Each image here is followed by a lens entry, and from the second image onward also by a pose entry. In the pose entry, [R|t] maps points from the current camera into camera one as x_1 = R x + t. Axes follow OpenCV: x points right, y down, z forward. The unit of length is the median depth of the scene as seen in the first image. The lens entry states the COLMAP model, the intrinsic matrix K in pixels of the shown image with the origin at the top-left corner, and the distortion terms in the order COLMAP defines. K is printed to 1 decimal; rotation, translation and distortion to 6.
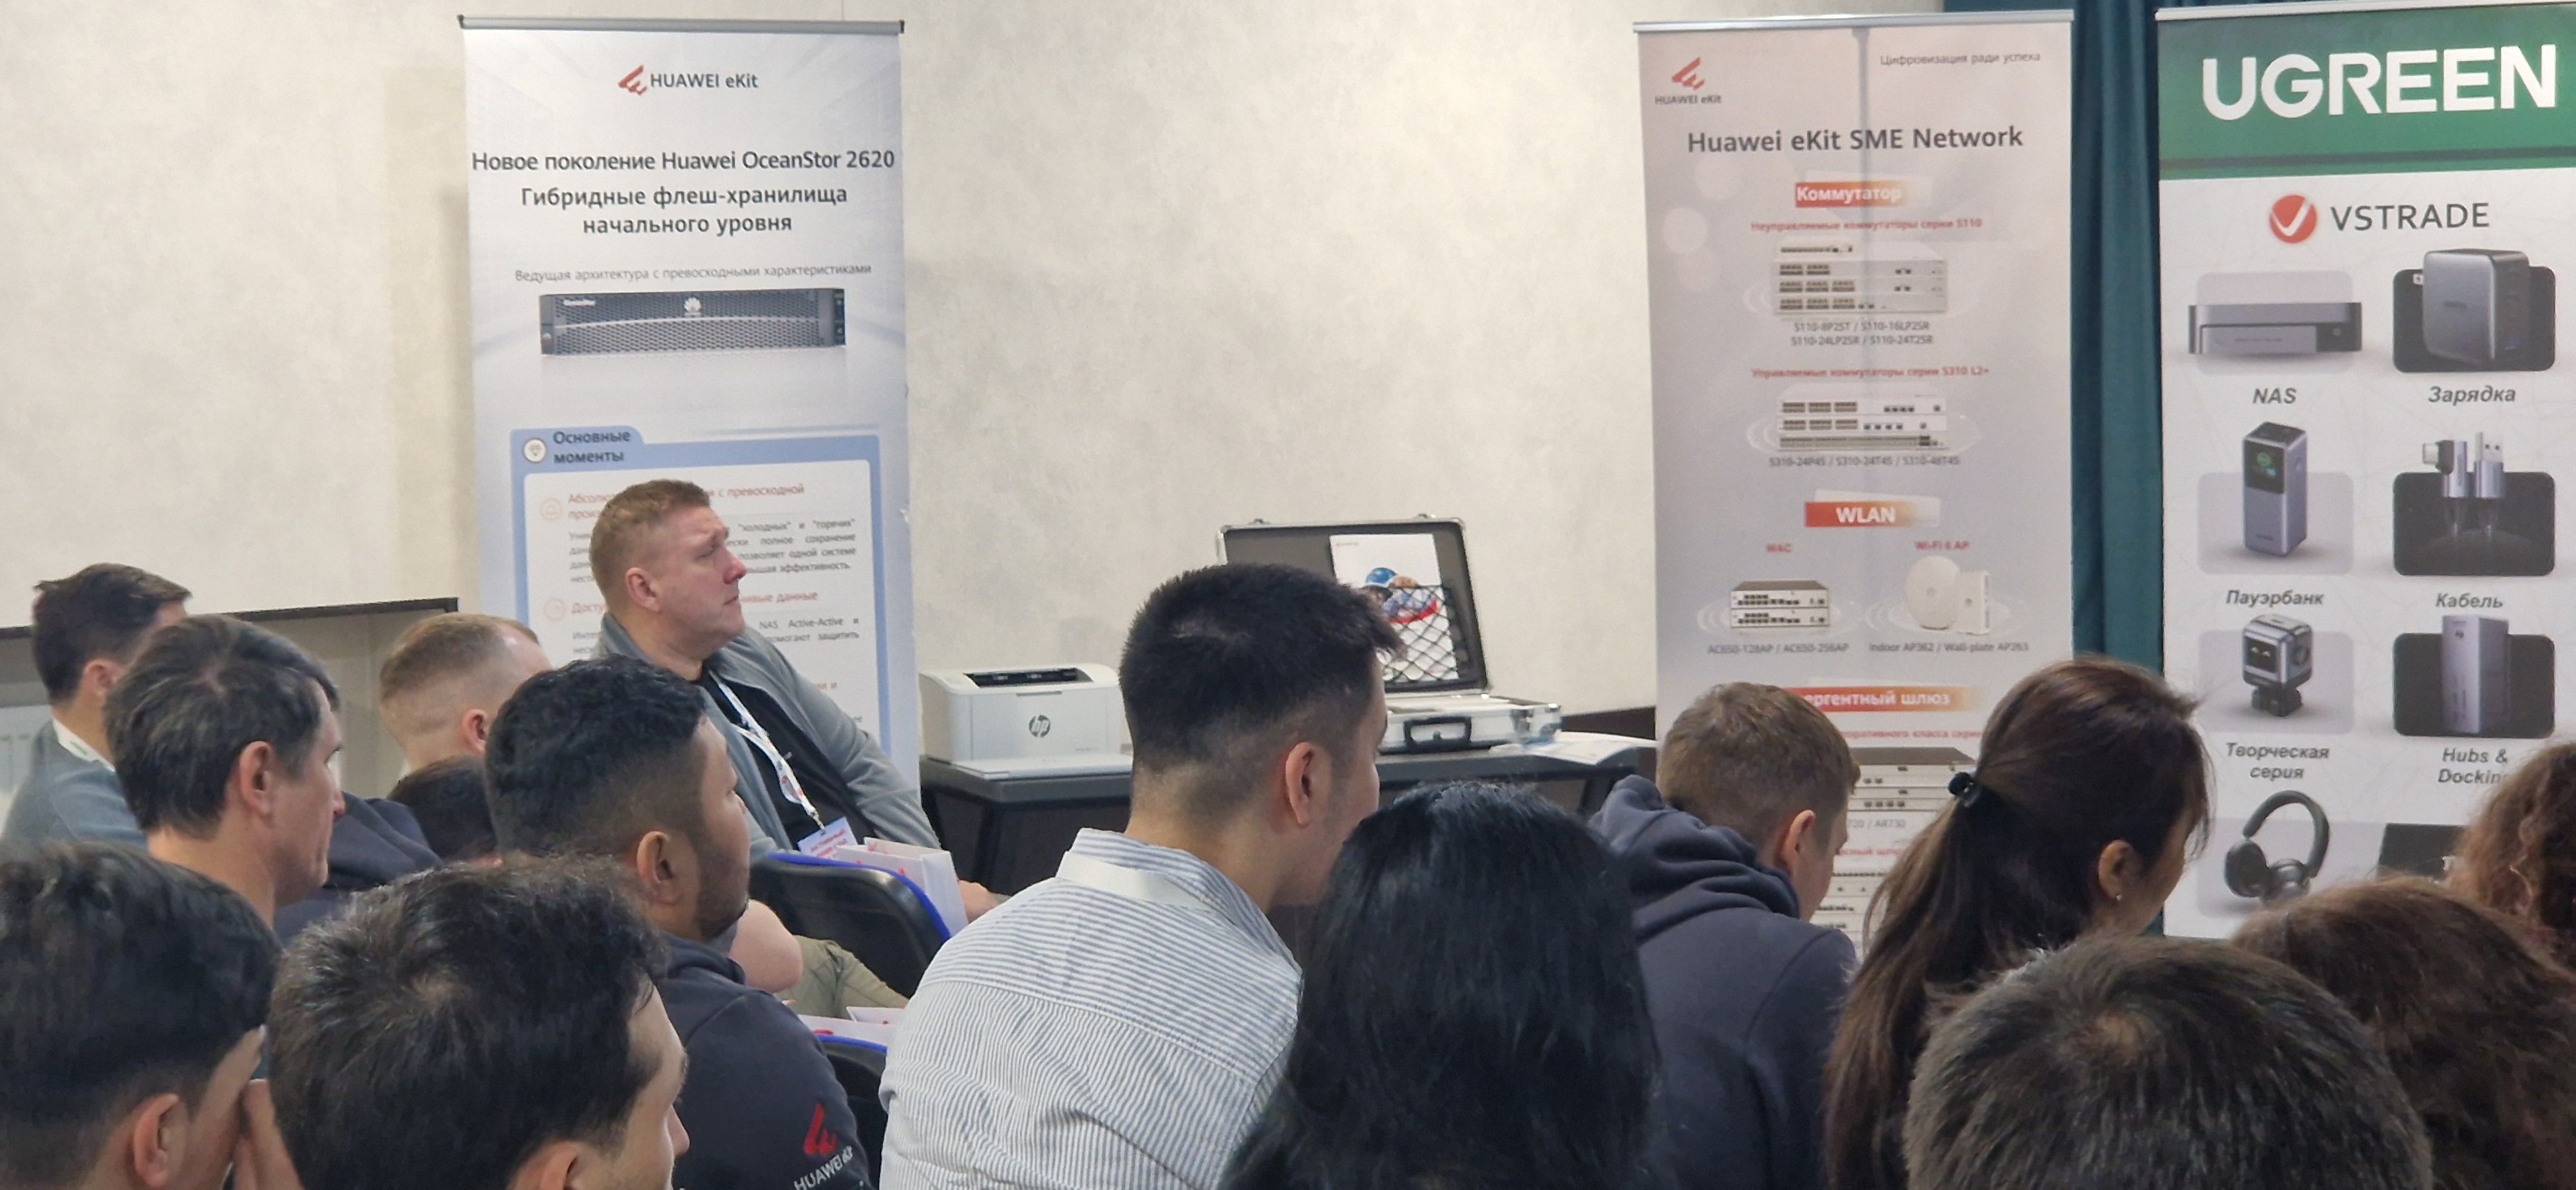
lens RADIAL K [[4760.2, 0, 1102.6], [0, 4760.2, 550.8], [0, 0, 1]] dist [-0.037017, 0.000000]
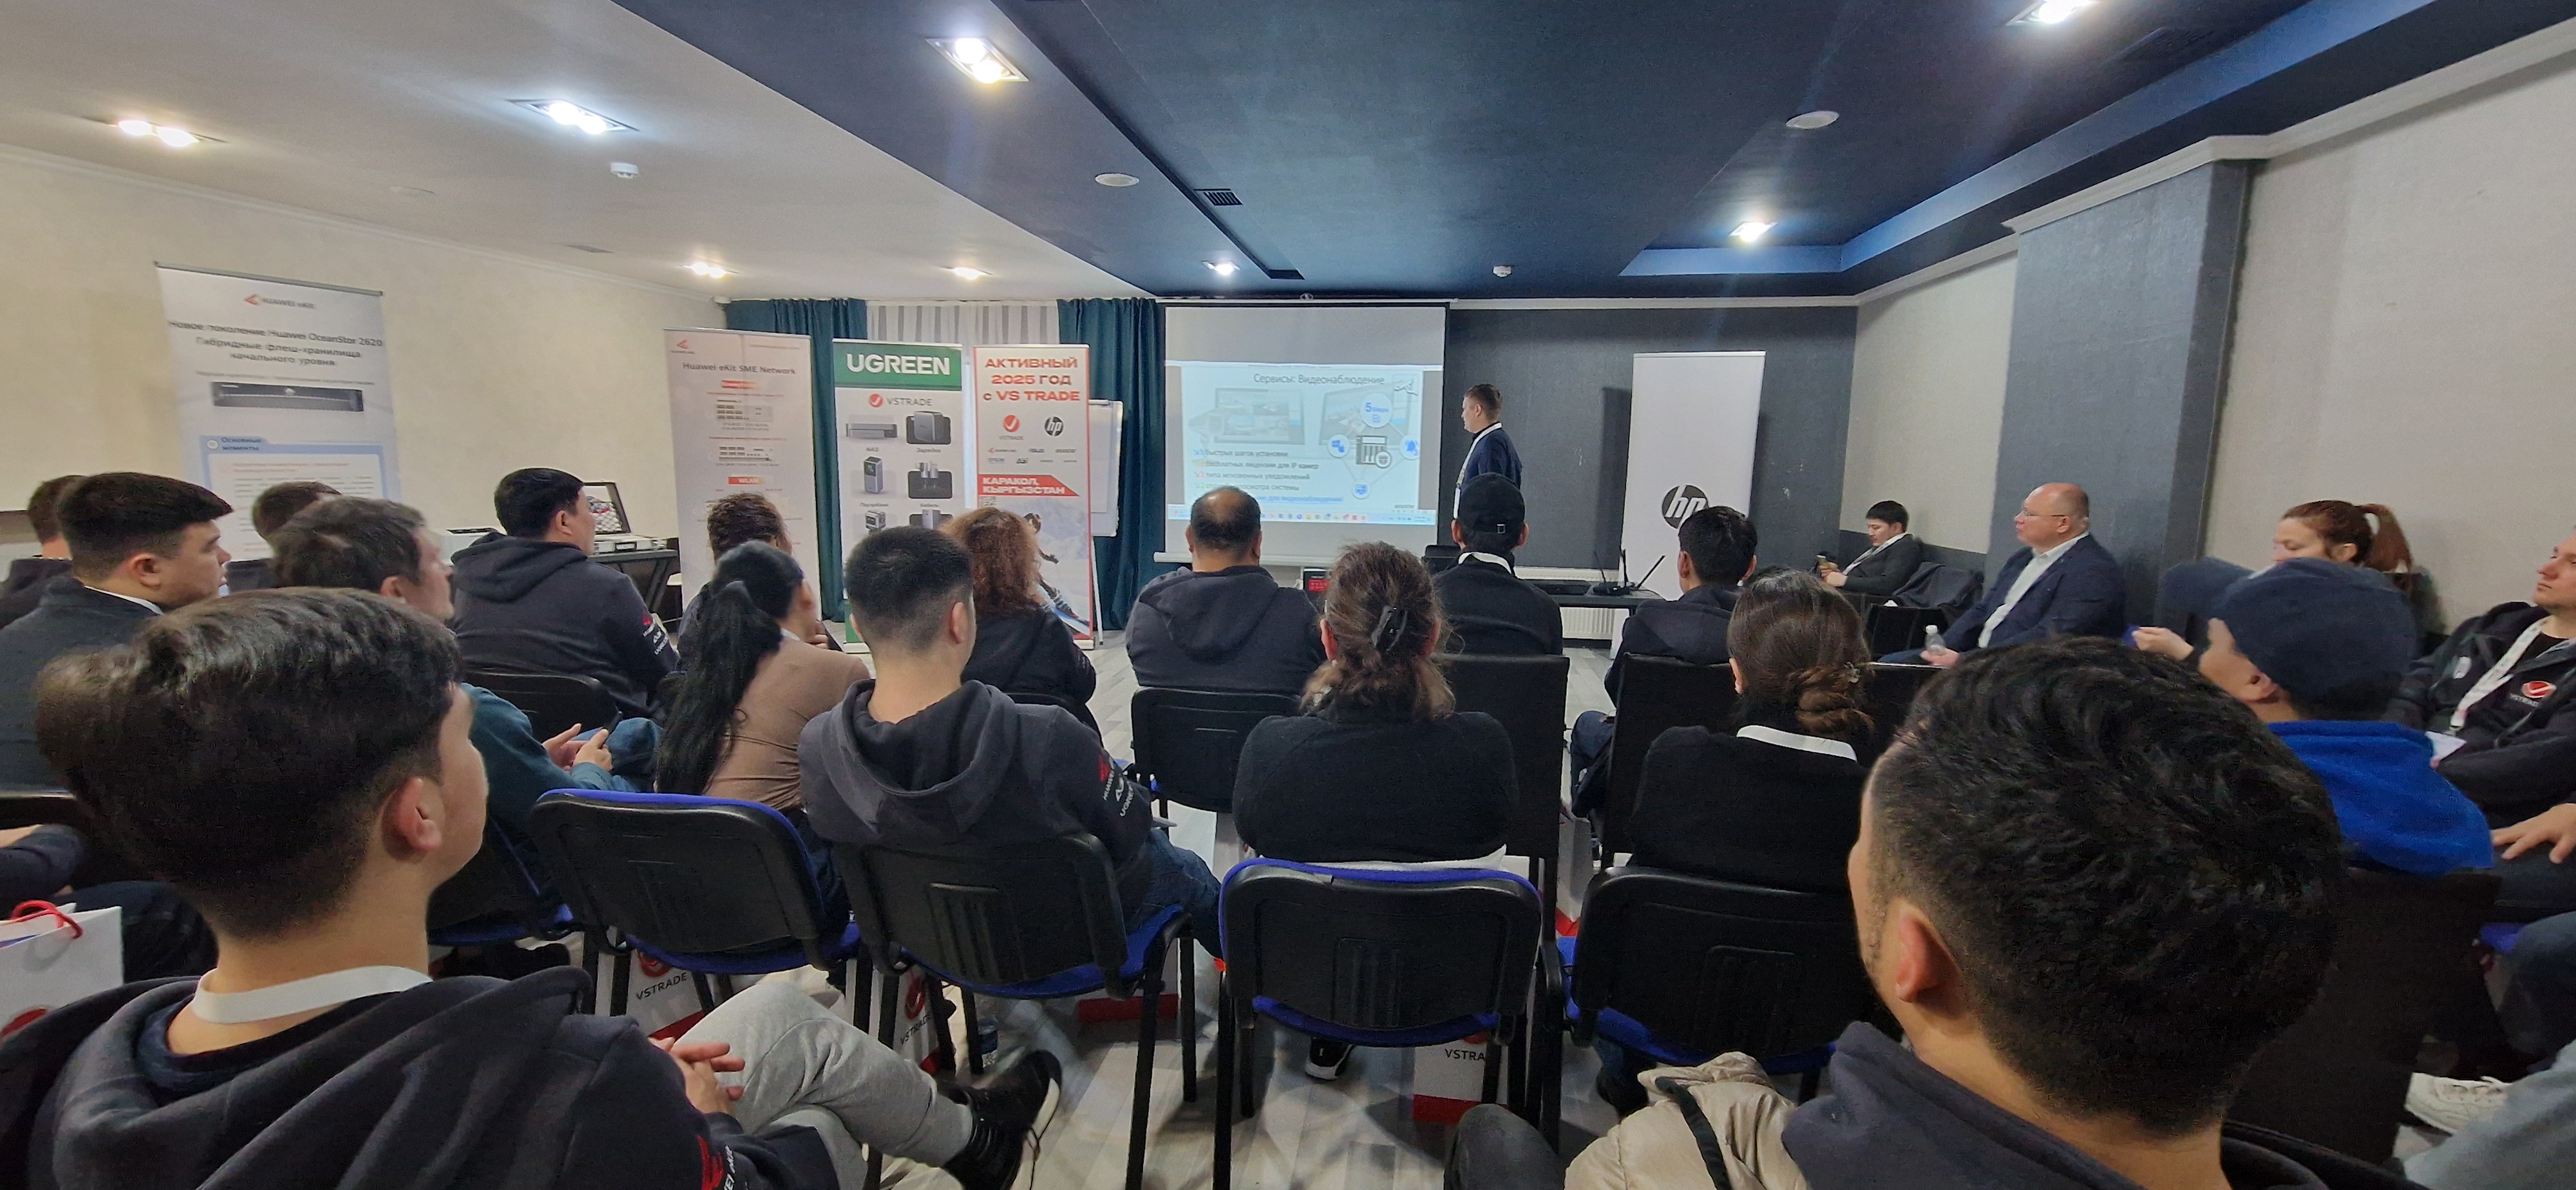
lens RADIAL K [[1070.1, 0, 1279.3], [0, 1070.1, 597.4], [0, 0, 1]] dist [0.002401, -0.000695]
pose [[0.709430, -0.062098, 0.702034, -0.116483], [0.004530, 0.996492, 0.083566, 0.013523], [-0.704761, -0.056105, 0.707223, 0.193648]]
